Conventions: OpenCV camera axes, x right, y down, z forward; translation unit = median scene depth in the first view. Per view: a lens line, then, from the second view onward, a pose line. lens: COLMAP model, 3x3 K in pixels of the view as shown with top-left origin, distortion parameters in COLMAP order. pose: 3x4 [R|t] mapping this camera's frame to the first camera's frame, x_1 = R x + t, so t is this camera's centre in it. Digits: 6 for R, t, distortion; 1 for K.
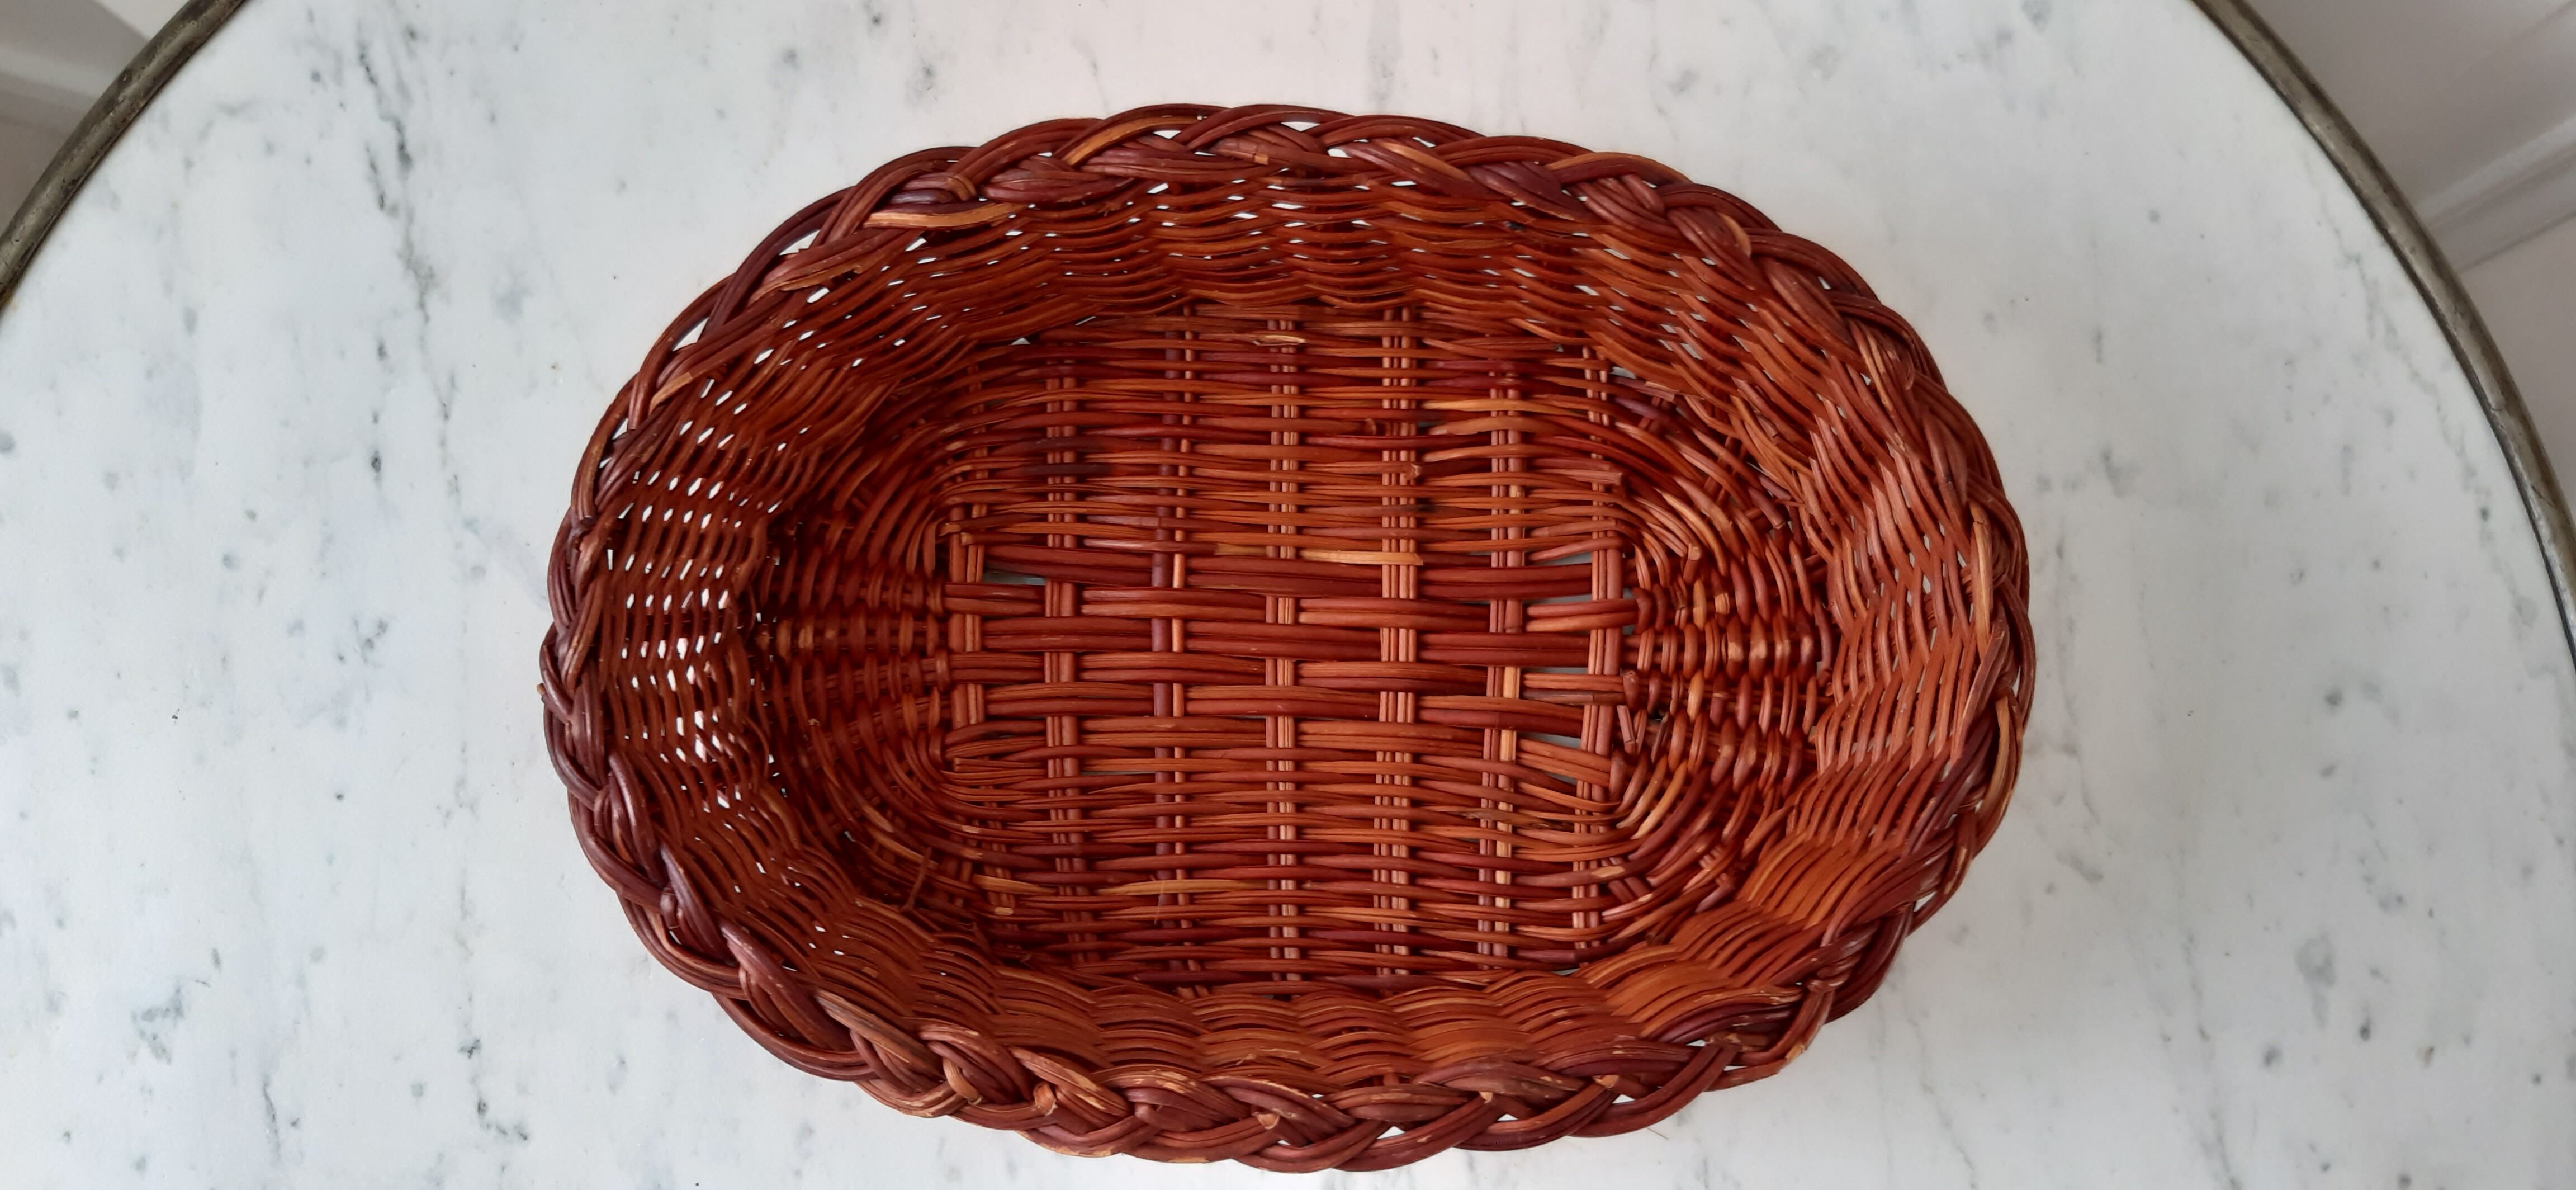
lens RADIAL K [[2051.9, 0, 1217.8], [0, 2051.9, 538.6], [0, 0, 1]] dist [0.055102, -0.143142]
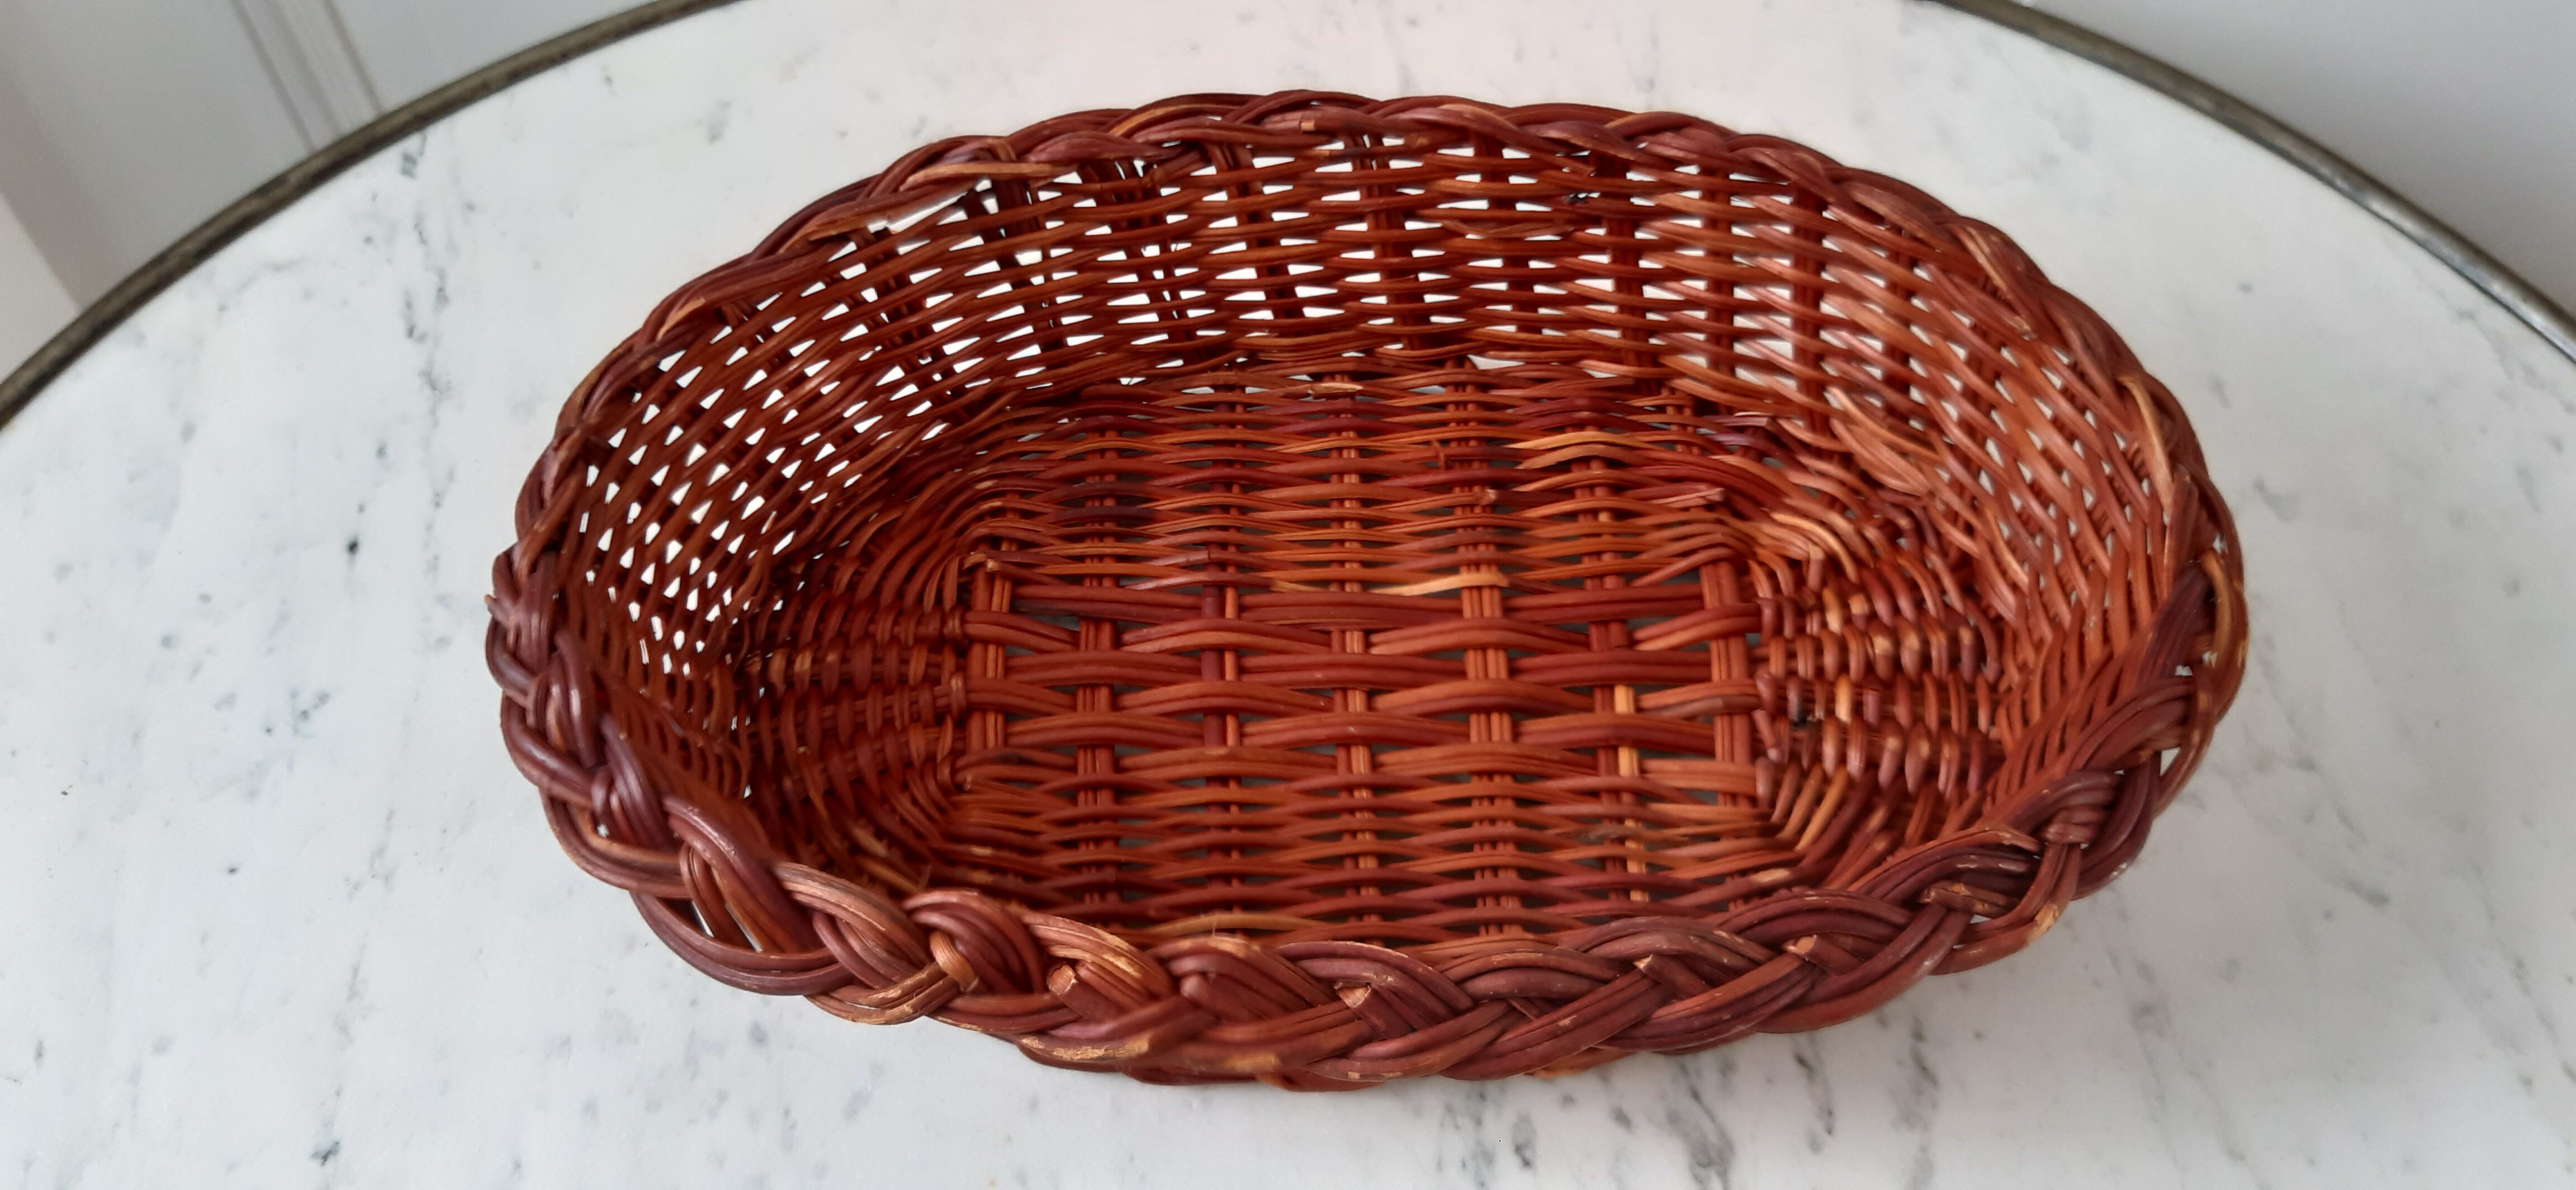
lens RADIAL K [[2051.9, 0, 1217.8], [0, 2051.9, 538.6], [0, 0, 1]] dist [0.055102, -0.143142]
pose [[0.999427, -0.025984, -0.021709, -0.004878], [0.011860, 0.869198, -0.494322, 0.432076], [0.031714, 0.493782, 0.869008, 0.223251]]
